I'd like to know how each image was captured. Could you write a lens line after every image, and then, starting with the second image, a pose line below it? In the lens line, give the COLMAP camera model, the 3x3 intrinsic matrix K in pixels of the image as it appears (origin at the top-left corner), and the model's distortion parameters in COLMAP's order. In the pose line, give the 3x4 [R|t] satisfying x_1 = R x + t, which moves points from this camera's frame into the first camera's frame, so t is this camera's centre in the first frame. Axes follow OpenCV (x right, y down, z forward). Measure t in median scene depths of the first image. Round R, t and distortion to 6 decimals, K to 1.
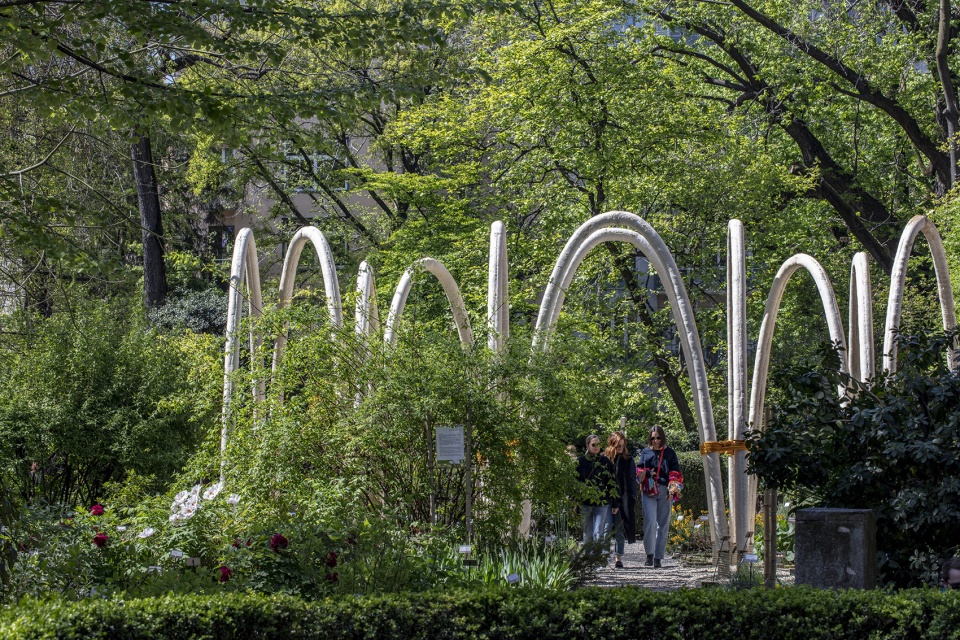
lens RADIAL K [[2241.4, 0, 480.0], [0, 2241.4, 320.0], [0, 0, 1]] dist [-0.046412, -0.246161]
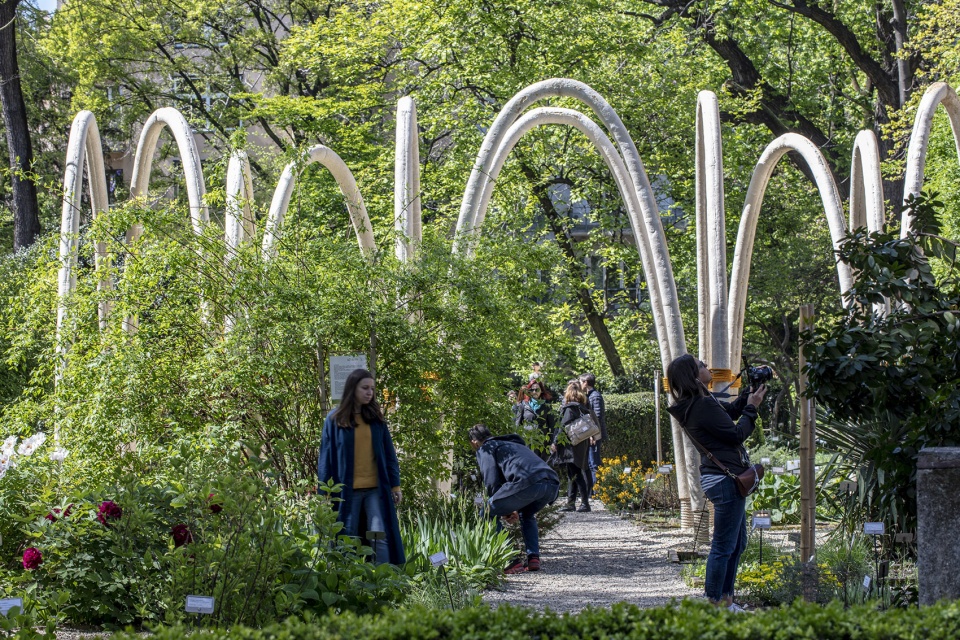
lens RADIAL K [[2241.4, 0, 480.0], [0, 2241.4, 320.0], [0, 0, 1]] dist [-0.046412, -0.246161]
pose [[0.999018, -0.014197, 0.041979, -0.000237], [0.013374, 0.999714, 0.019821, 0.019445], [-0.042248, -0.019240, 0.998922, 0.216871]]
